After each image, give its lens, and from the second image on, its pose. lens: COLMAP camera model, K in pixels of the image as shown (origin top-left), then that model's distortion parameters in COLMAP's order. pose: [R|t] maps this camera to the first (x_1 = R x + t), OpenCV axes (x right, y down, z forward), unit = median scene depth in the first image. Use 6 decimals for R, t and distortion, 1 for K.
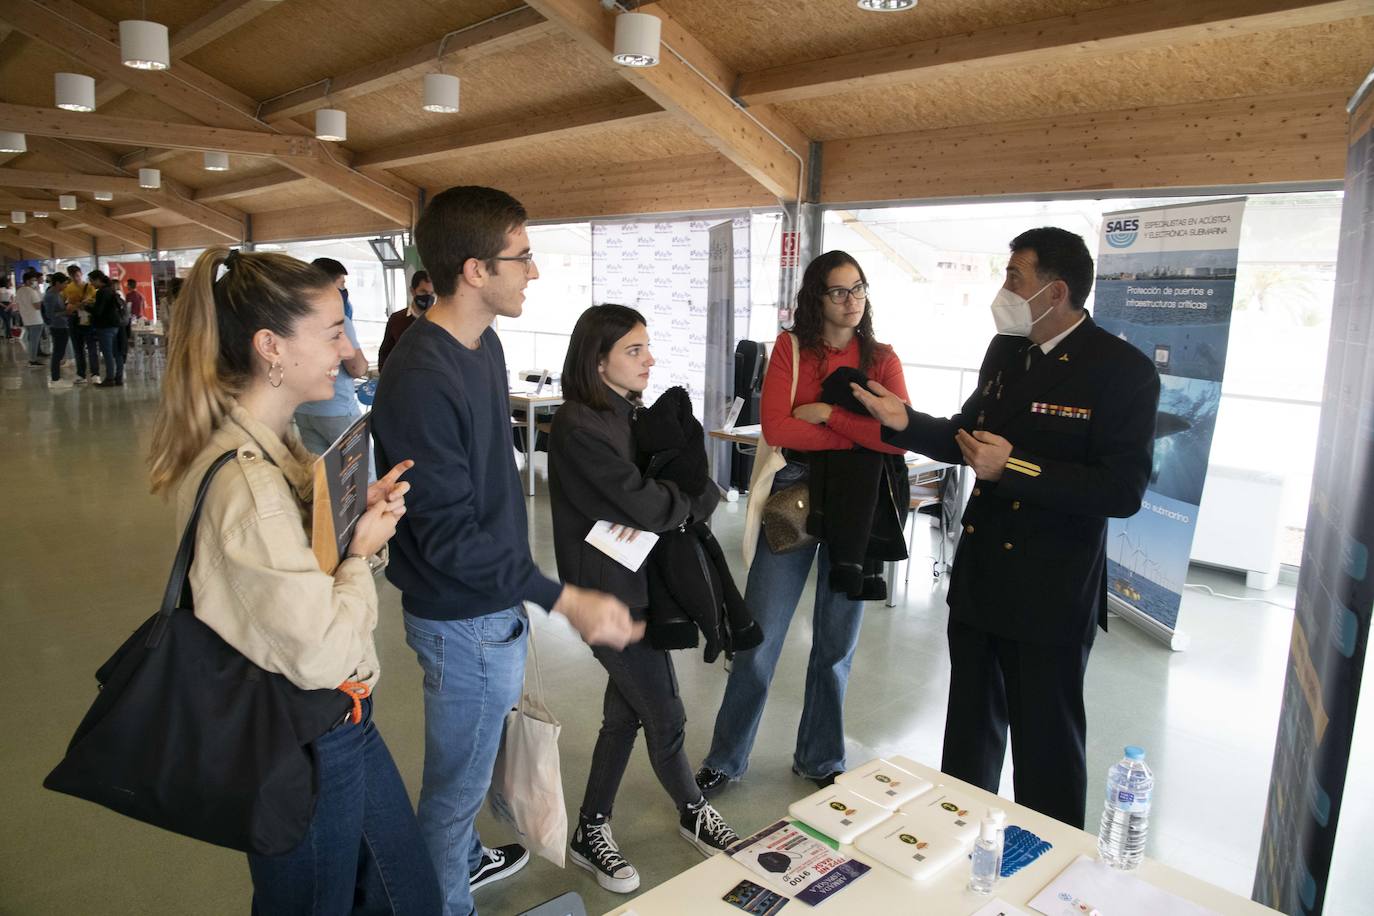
lens RADIAL K [[964.1, 0, 687.0], [0, 964.1, 458.0], [0, 0, 1]] dist [-0.104901, 0.059001]
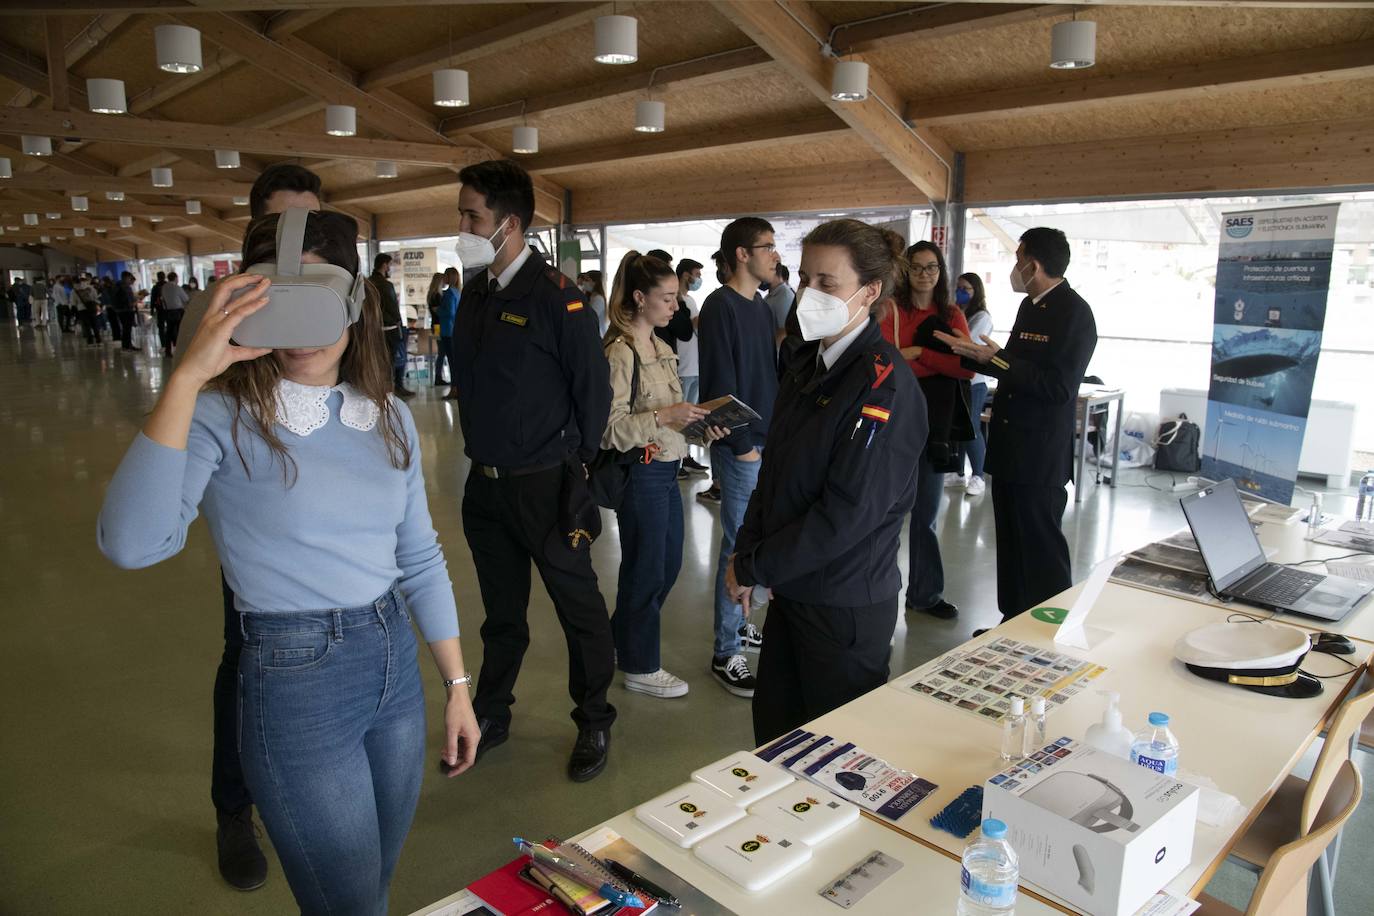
lens RADIAL K [[964.1, 0, 687.0], [0, 964.1, 458.0], [0, 0, 1]] dist [-0.104901, 0.059001]
pose [[0.999710, -0.023640, -0.004620, -0.262315], [0.023707, 0.999606, 0.015005, 0.044829], [0.004263, -0.015110, 0.999877, -0.282530]]
